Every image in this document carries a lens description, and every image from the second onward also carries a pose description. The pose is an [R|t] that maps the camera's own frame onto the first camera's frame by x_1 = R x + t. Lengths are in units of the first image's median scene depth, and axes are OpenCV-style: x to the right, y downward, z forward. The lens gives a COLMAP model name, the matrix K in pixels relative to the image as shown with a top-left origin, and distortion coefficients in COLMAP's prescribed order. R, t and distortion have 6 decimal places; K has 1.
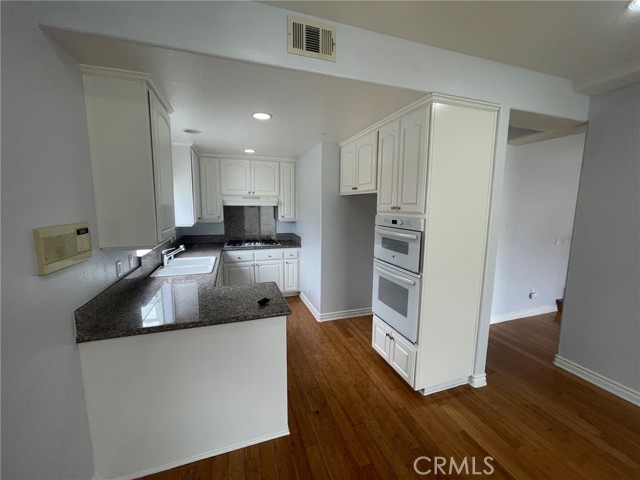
lens RADIAL K [[258.5, 0, 320.5], [0, 258.5, 237.9], [0, 0, 1]] dist [0.002892, 0.000321]
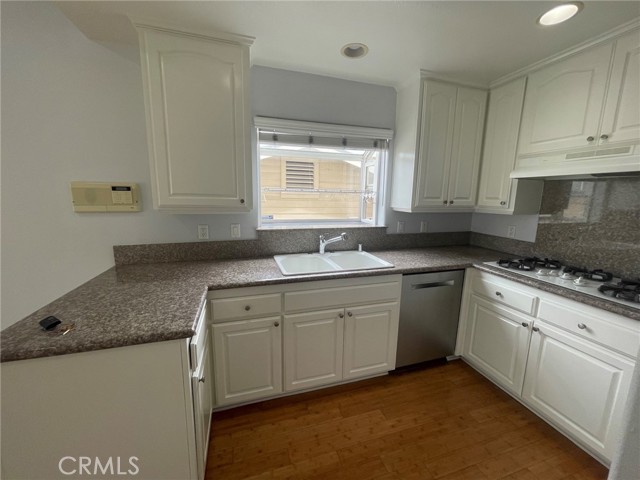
lens RADIAL K [[258.5, 0, 319.5], [0, 258.5, 239.7], [0, 0, 1]] dist [0.002892, 0.000321]
pose [[-0.024807, 0.164301, -0.986098, 0.211465], [-0.144481, 0.975456, 0.166163, -0.076835], [0.989197, 0.146595, -0.000460, 1.151244]]
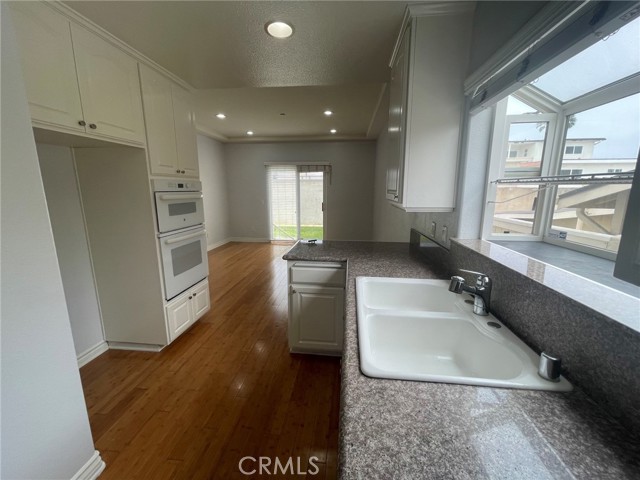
lens RADIAL K [[258.5, 0, 319.0], [0, 258.5, 239.1], [0, 0, 1]] dist [0.002892, 0.000321]
pose [[-0.903800, -0.092665, 0.417803, -0.624659], [0.043068, 0.951625, 0.304229, -0.141782], [-0.425783, 0.292956, -0.856088, 1.628130]]
